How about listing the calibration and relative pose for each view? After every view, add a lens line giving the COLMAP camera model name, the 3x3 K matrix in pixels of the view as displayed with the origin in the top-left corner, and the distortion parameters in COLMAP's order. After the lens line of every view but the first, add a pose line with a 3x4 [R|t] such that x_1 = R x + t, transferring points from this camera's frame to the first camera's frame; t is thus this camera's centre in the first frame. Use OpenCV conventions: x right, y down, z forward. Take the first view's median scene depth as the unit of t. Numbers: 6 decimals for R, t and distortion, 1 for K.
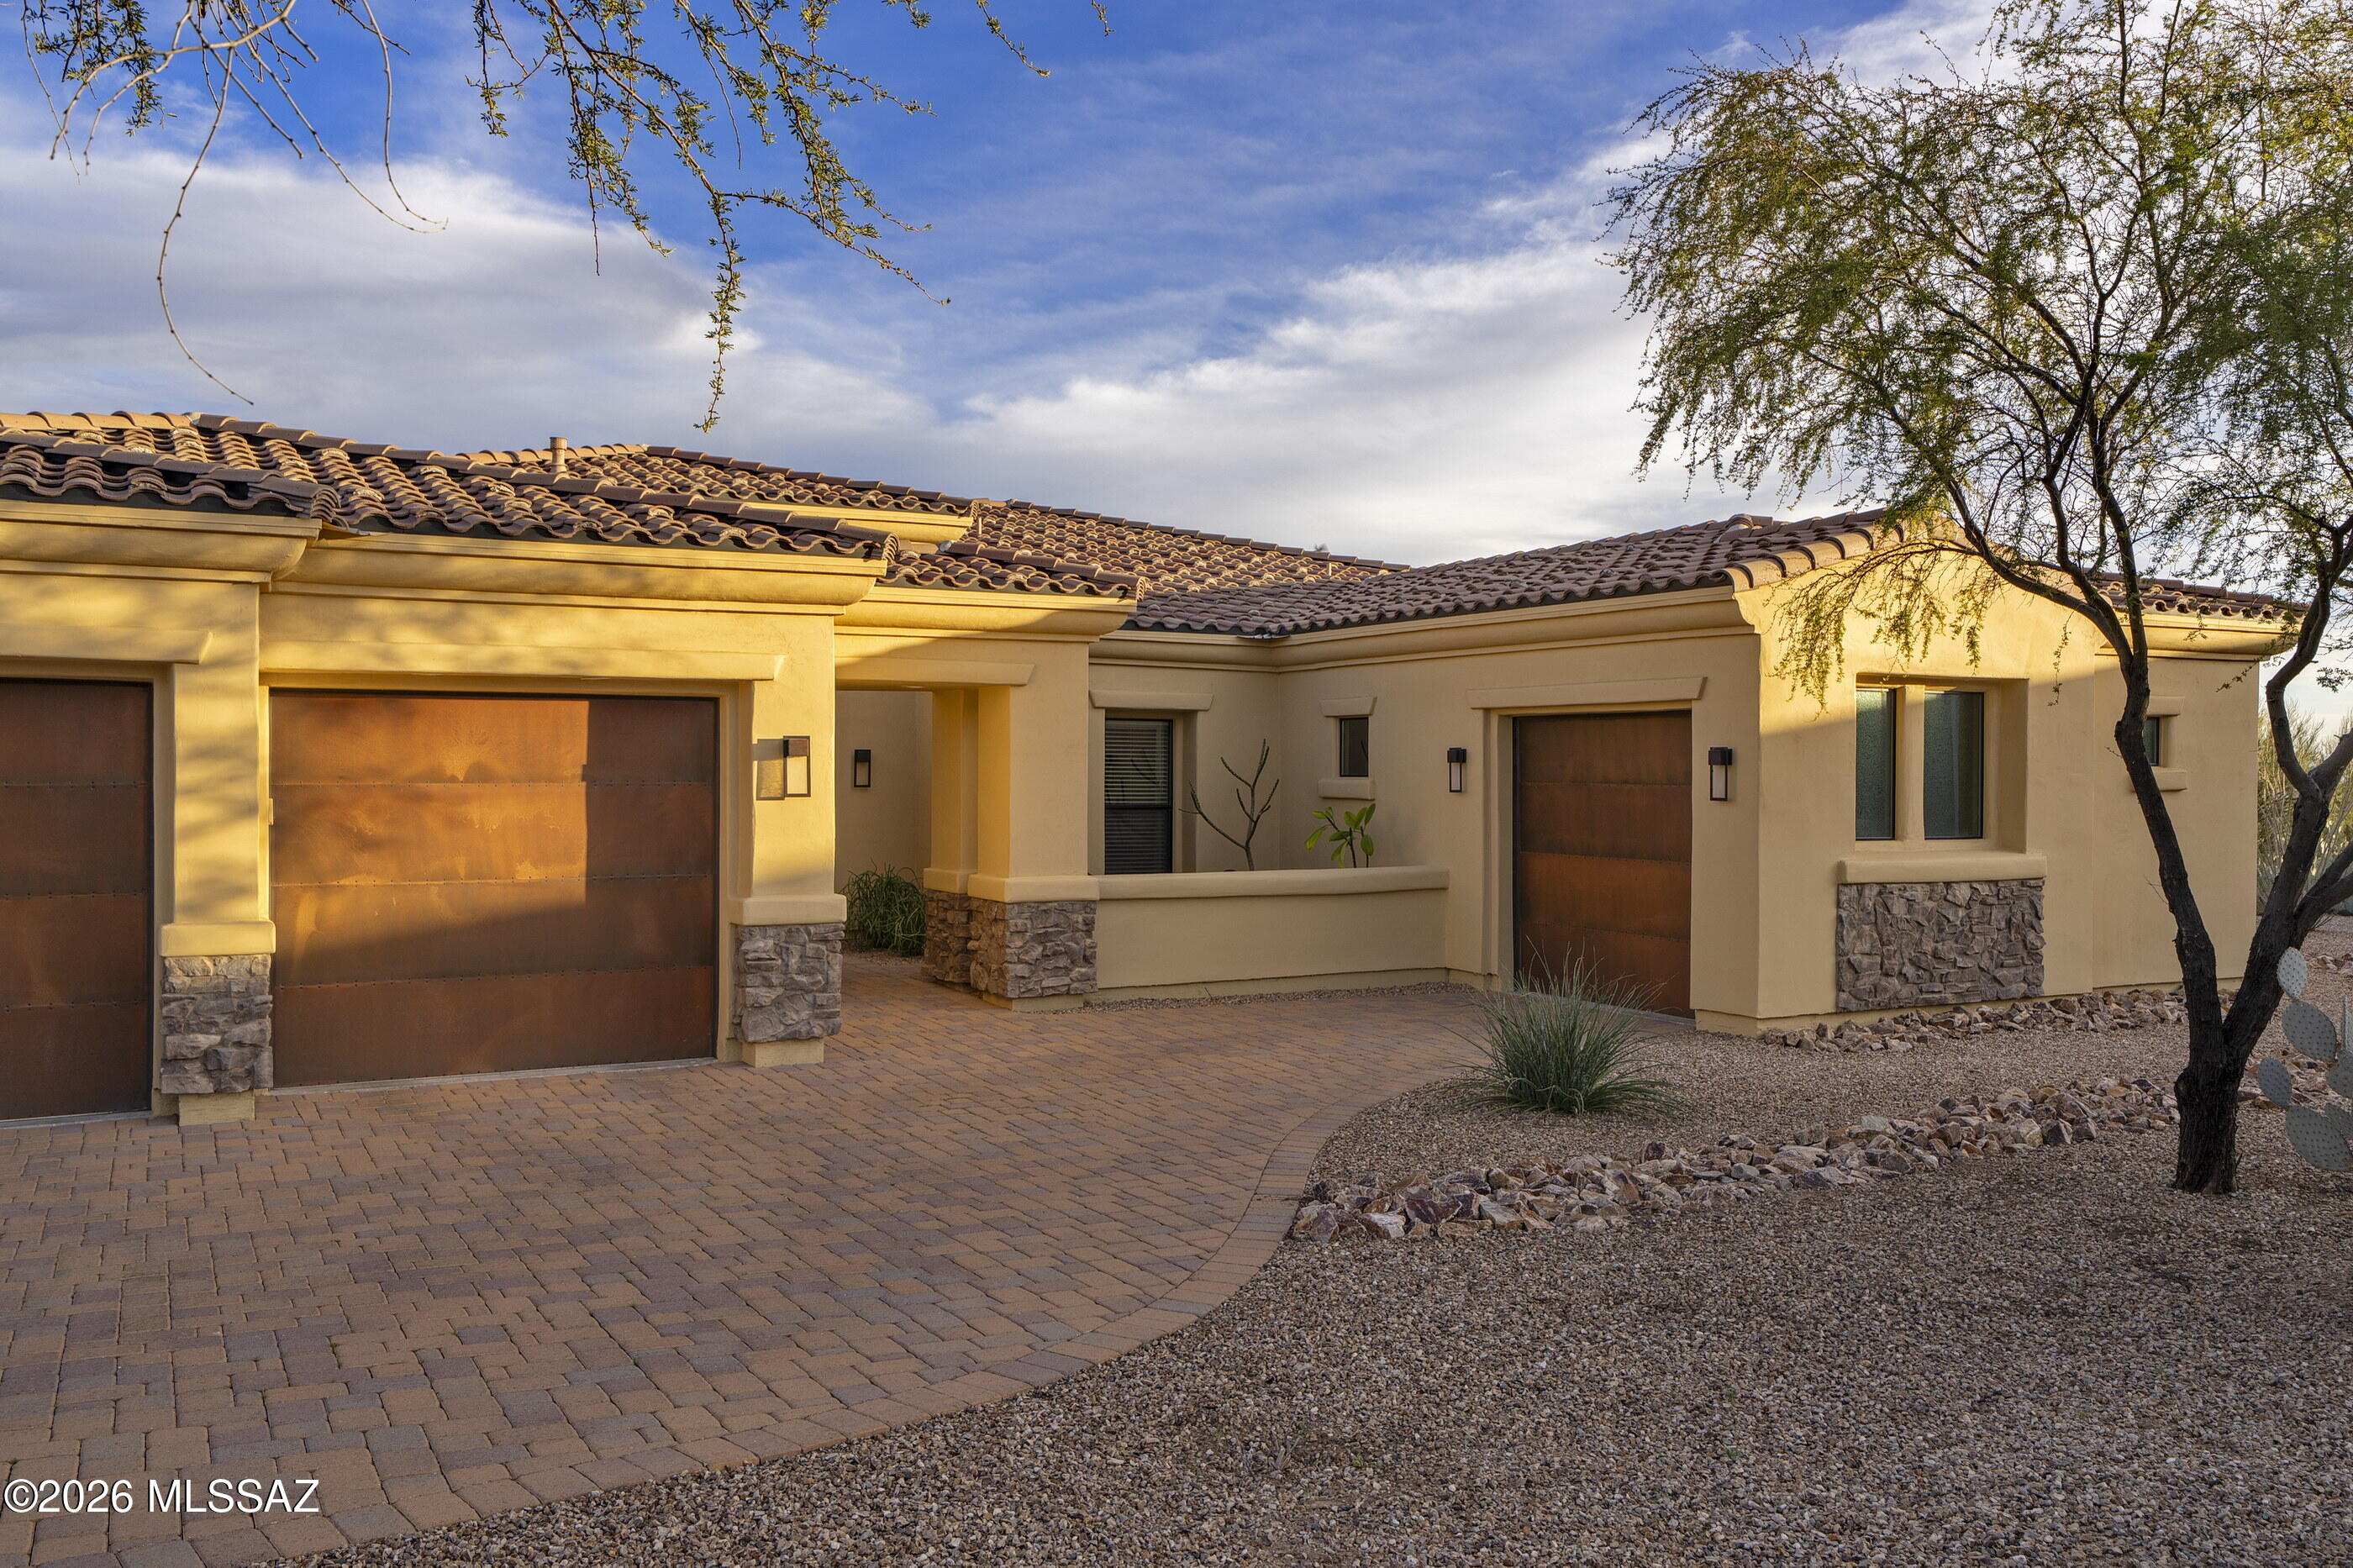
lens RADIAL K [[1899.7, 0, 1176.9], [0, 1899.7, 688.7], [0, 0, 1]] dist [0.003943, -0.005807]
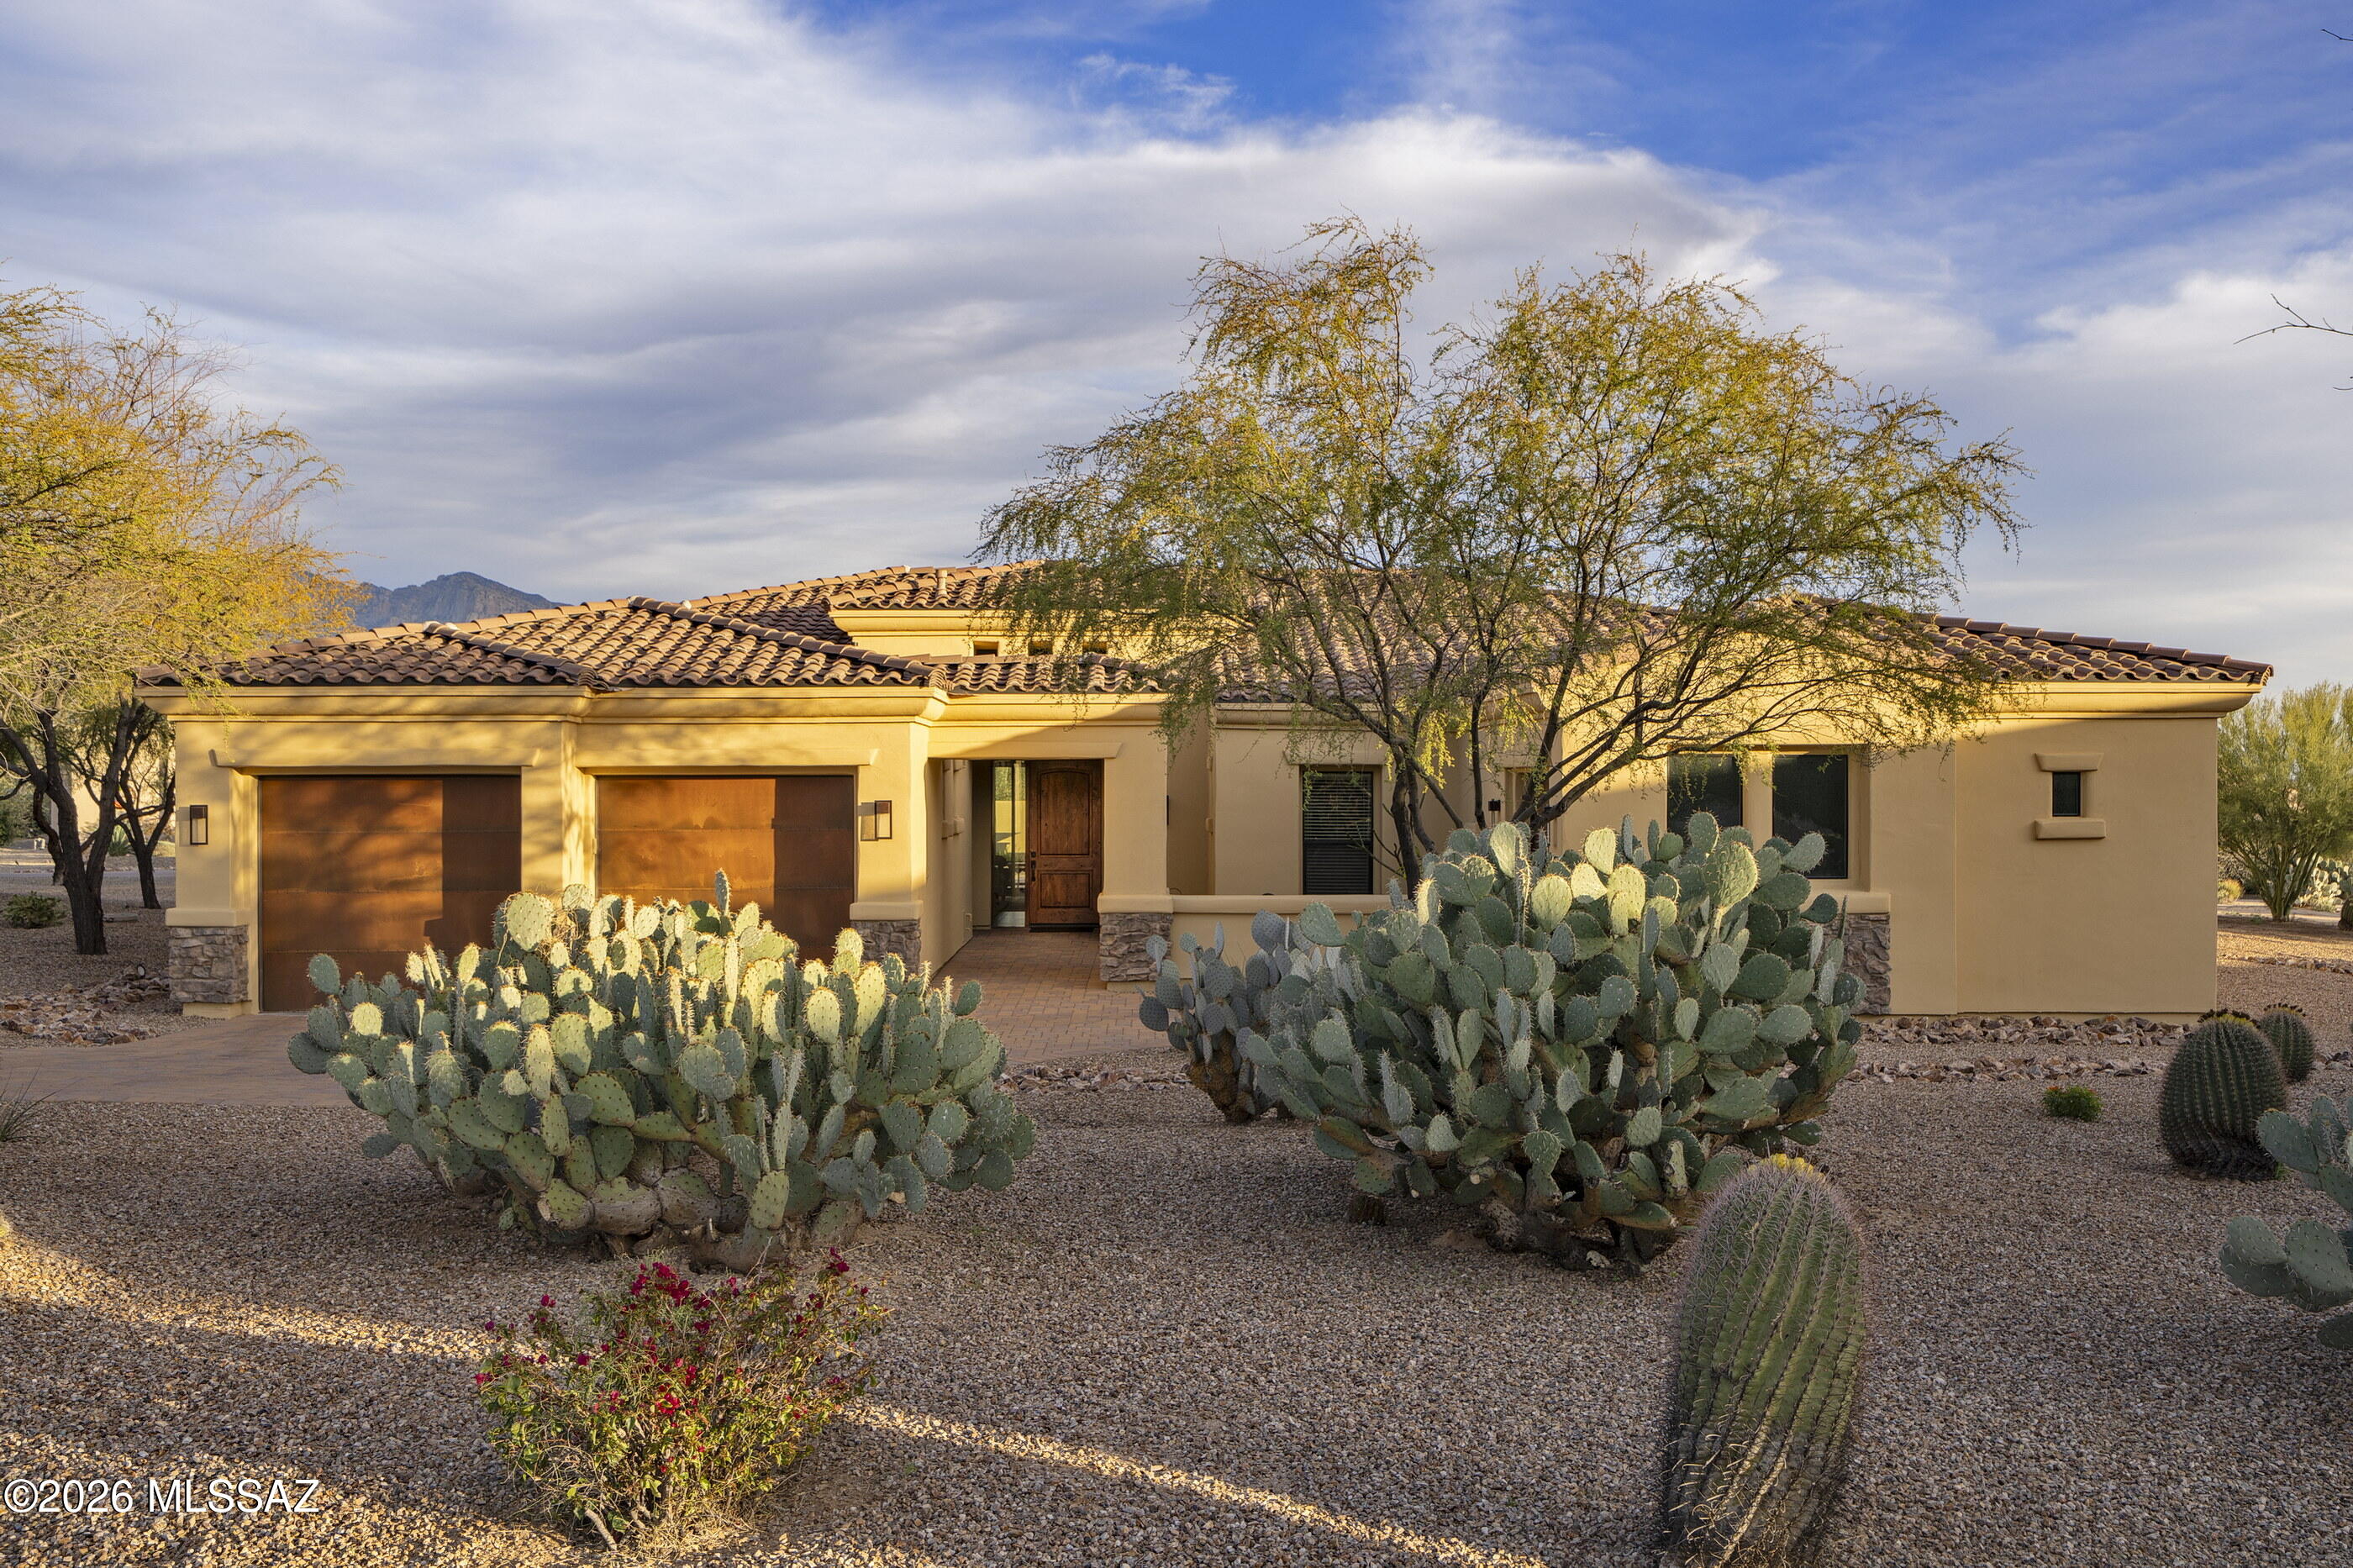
lens RADIAL K [[2300.2, 0, 1176.5], [0, 2300.2, 784.0], [0, 0, 1]] dist [0.045077, -0.228298]
pose [[0.872546, -0.004199, -0.488514, 0.769987], [0.026119, 0.998934, 0.038065, -0.045025], [0.487833, -0.045973, 0.871726, -0.441578]]
